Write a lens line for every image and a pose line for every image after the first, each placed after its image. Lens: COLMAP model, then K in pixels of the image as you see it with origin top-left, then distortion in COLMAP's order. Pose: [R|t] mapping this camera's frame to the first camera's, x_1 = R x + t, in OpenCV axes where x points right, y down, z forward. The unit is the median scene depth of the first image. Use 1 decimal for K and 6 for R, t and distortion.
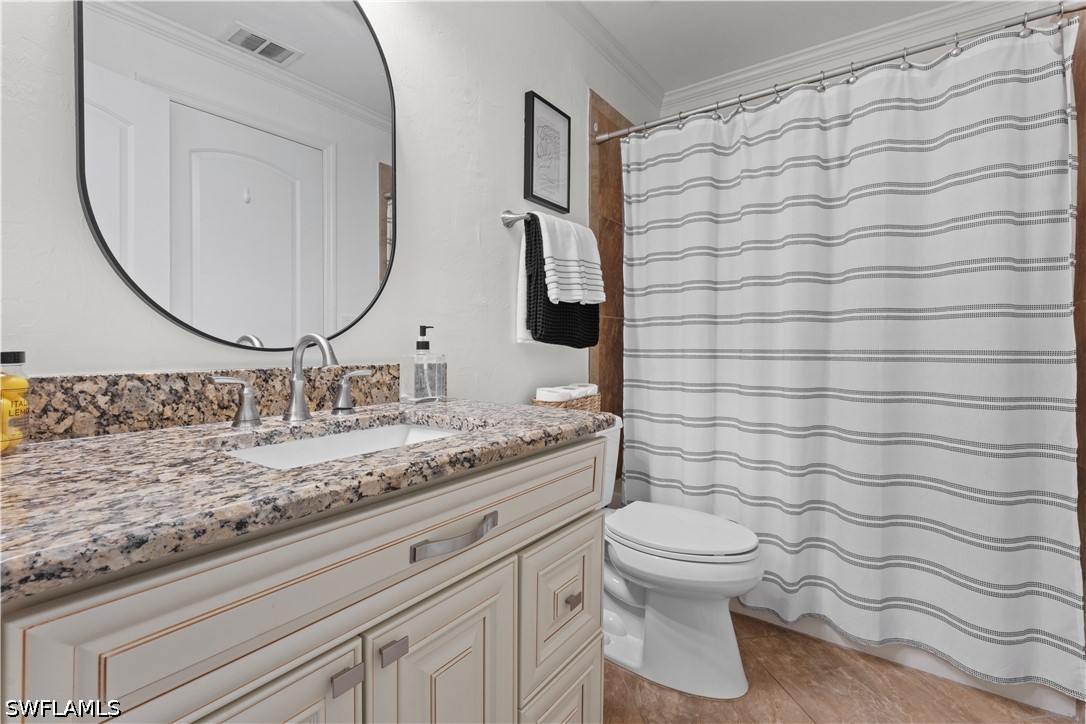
lens RADIAL K [[490.6, 0, 541.5], [0, 490.6, 354.9], [0, 0, 1]] dist [-0.002027, -0.000034]
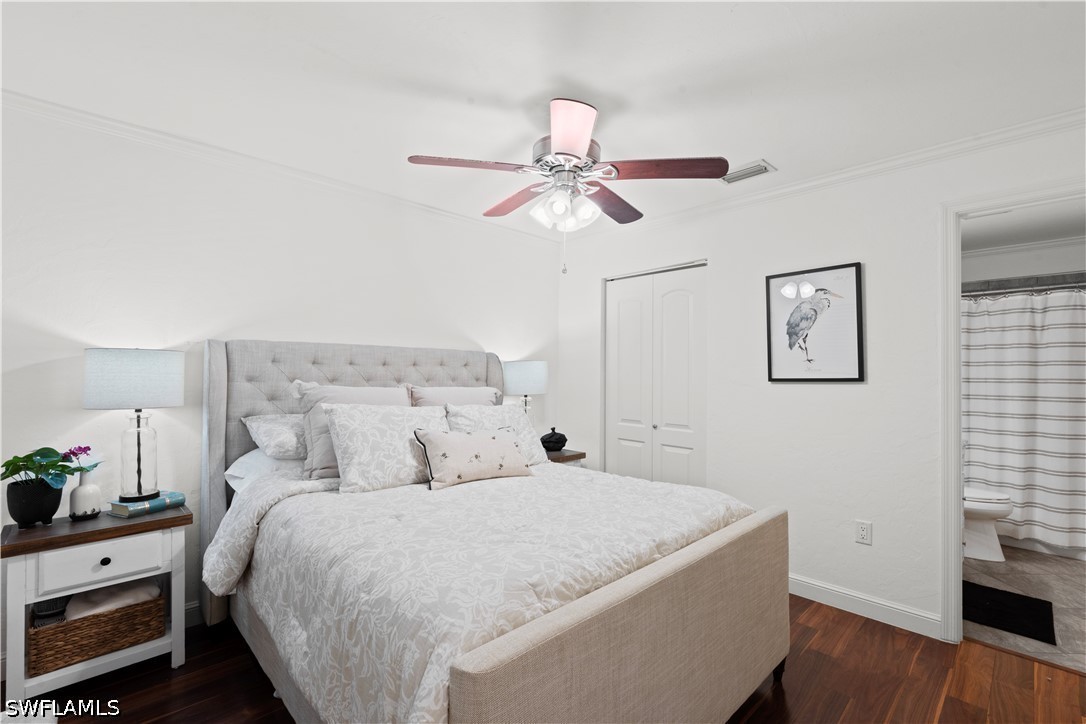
lens RADIAL K [[490.6, 0, 544.6], [0, 490.6, 369.8], [0, 0, 1]] dist [-0.002027, -0.000034]
pose [[0.987567, -0.004144, -0.157146, -1.227399], [0.001342, 0.999838, -0.017930, -0.171121], [0.157194, 0.017496, 0.987413, -1.485360]]
